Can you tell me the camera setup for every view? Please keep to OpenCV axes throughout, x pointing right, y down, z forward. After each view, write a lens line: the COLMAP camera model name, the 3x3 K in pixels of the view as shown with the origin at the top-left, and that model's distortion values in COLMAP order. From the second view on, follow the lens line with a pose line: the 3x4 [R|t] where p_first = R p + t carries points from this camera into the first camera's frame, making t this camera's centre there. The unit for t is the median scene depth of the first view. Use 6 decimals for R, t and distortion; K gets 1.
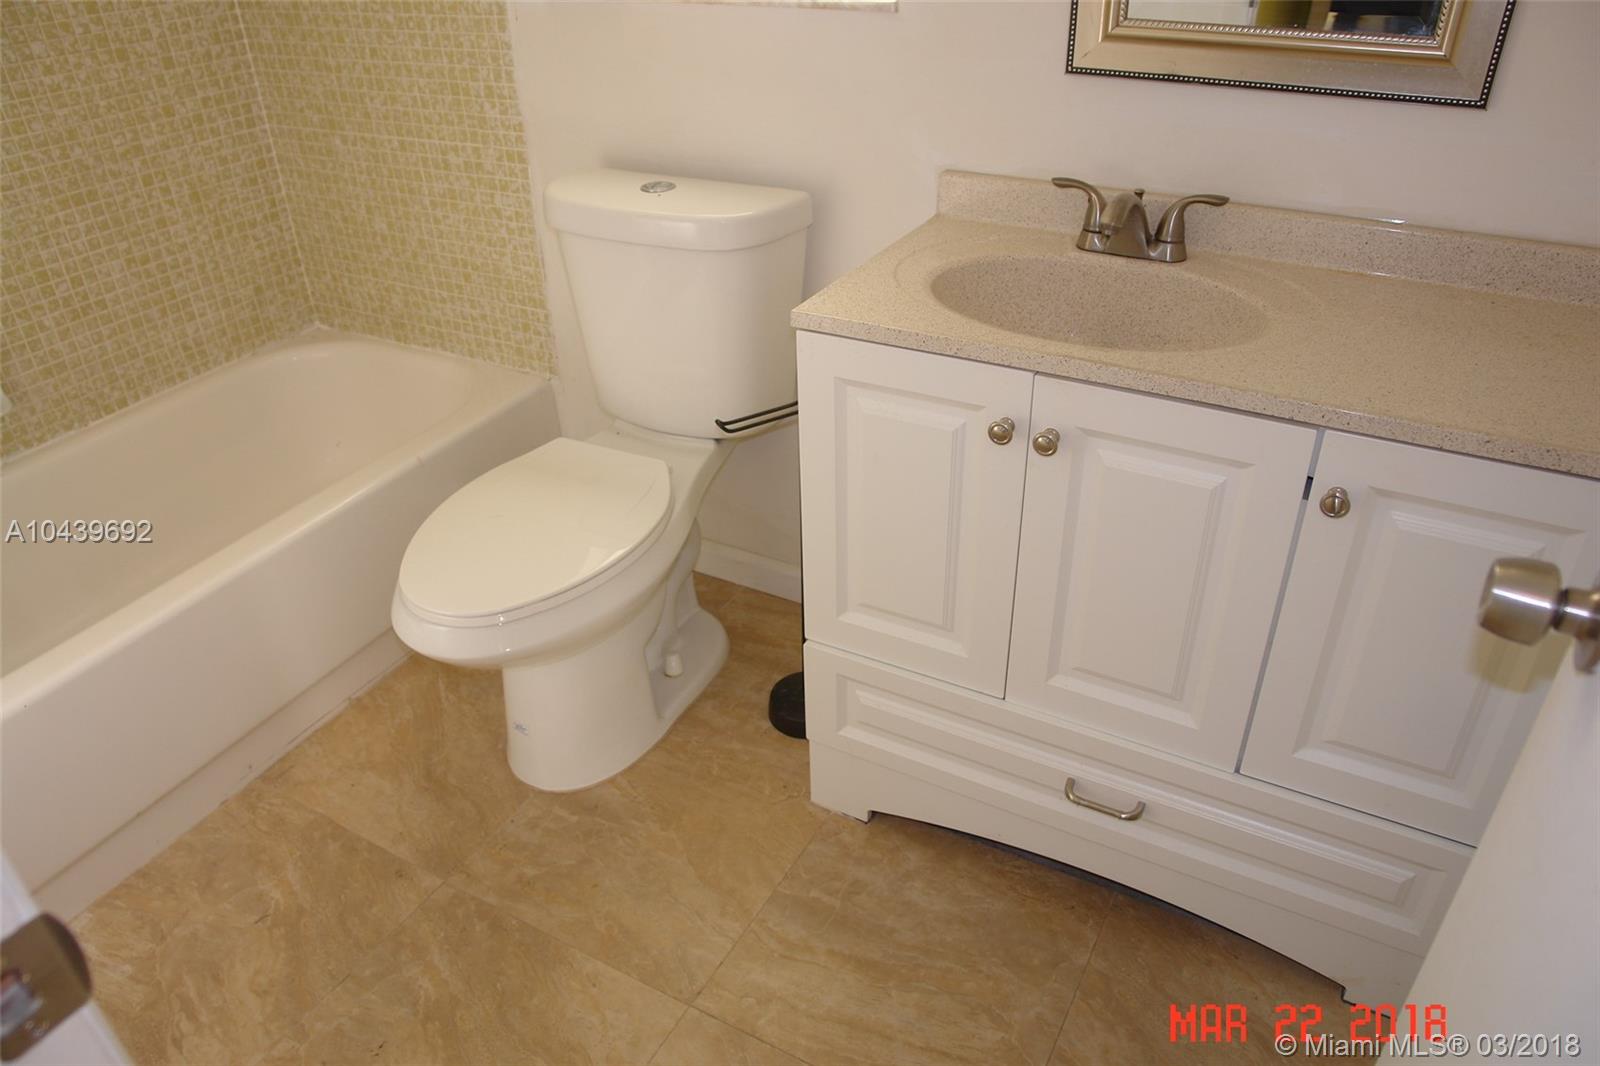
lens RADIAL K [[1116.5, 0, 804.5], [0, 1116.5, 543.9], [0, 0, 1]] dist [-0.093392, 0.055454]
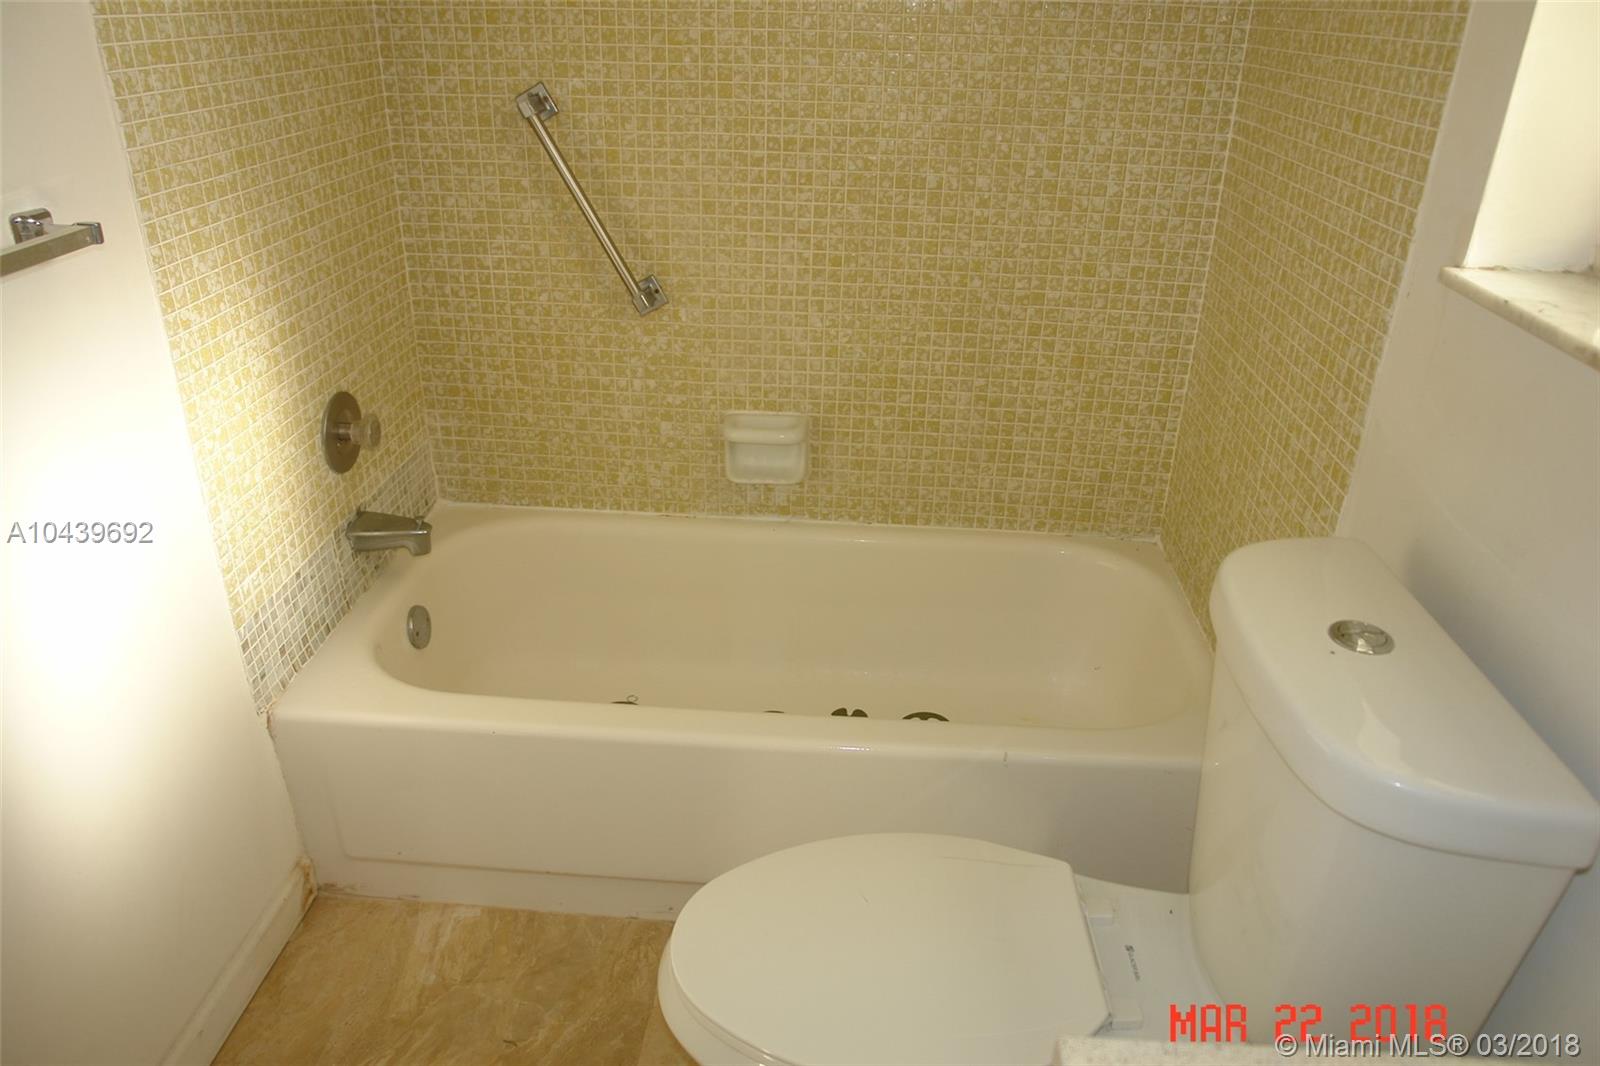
lens RADIAL K [[1116.5, 0, 798.8], [0, 1116.5, 525.2], [0, 0, 1]] dist [-0.093392, 0.055454]
pose [[0.413031, 0.431017, -0.802265, 0.143750], [-0.515938, 0.836659, 0.183874, -0.268686], [0.750475, 0.337974, 0.567944, 0.367767]]
